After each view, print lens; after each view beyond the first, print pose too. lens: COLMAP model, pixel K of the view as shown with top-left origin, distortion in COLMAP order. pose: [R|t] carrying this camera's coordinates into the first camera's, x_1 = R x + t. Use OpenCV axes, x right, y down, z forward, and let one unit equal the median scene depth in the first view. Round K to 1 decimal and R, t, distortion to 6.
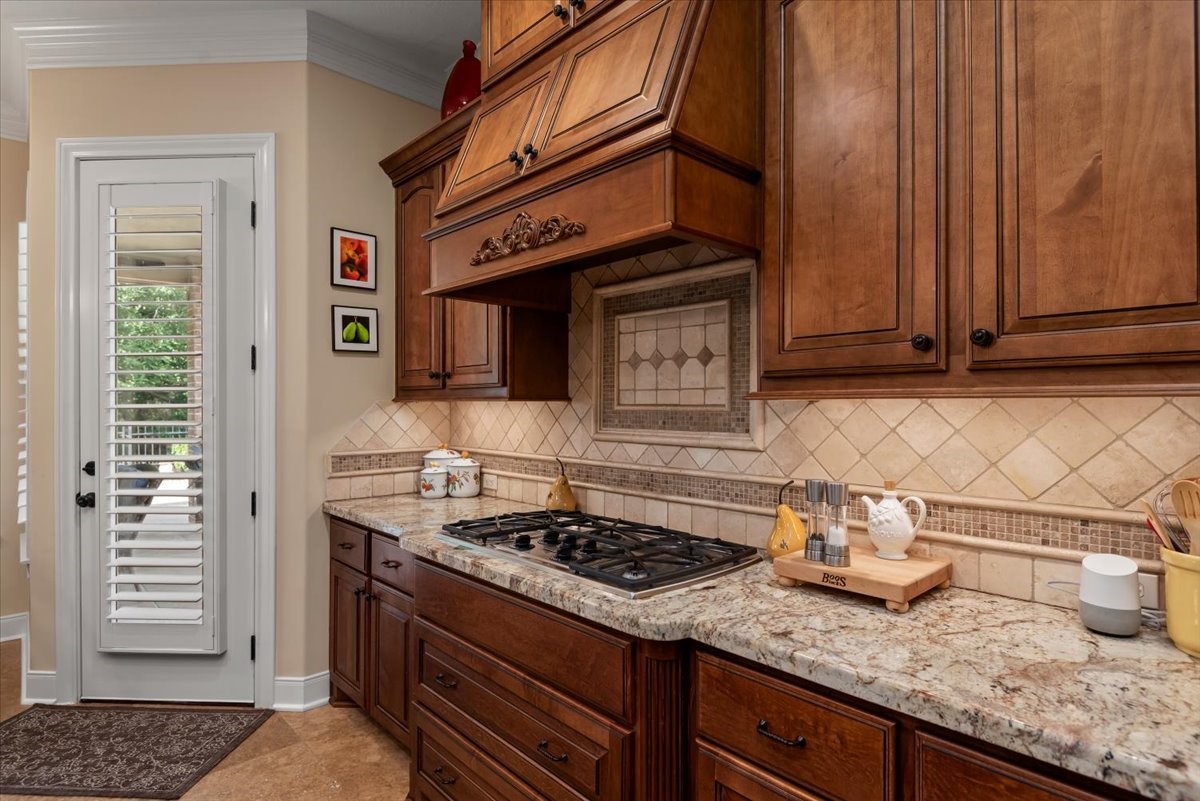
lens RADIAL K [[610.1, 0, 591.3], [0, 610.1, 408.9], [0, 0, 1]] dist [0.007140, 0.001370]
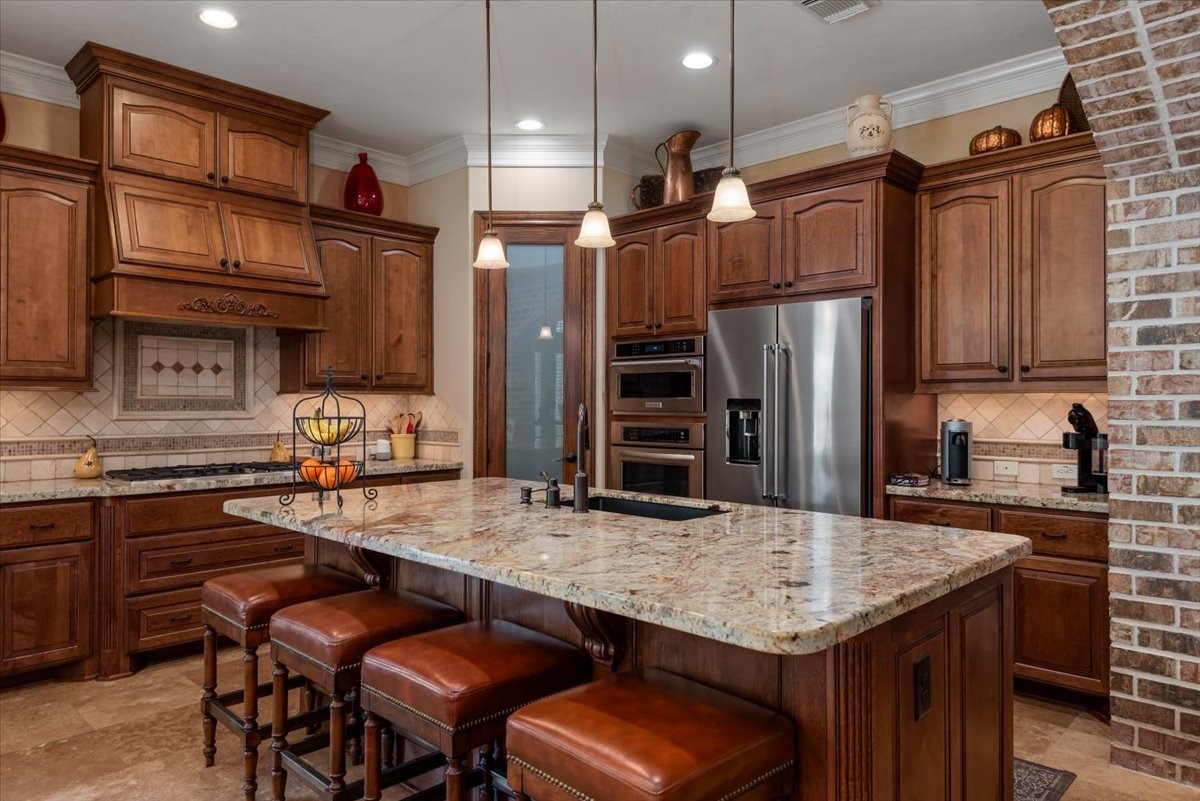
lens RADIAL K [[751.0, 0, 600.6], [0, 751.0, 395.4], [0, 0, 1]] dist [-0.003810, -0.001178]
pose [[-0.038625, 0.011380, 0.999189, -2.036956], [0.007241, 0.999912, -0.011108, 0.024433], [-0.999228, 0.006806, -0.038704, -0.048278]]
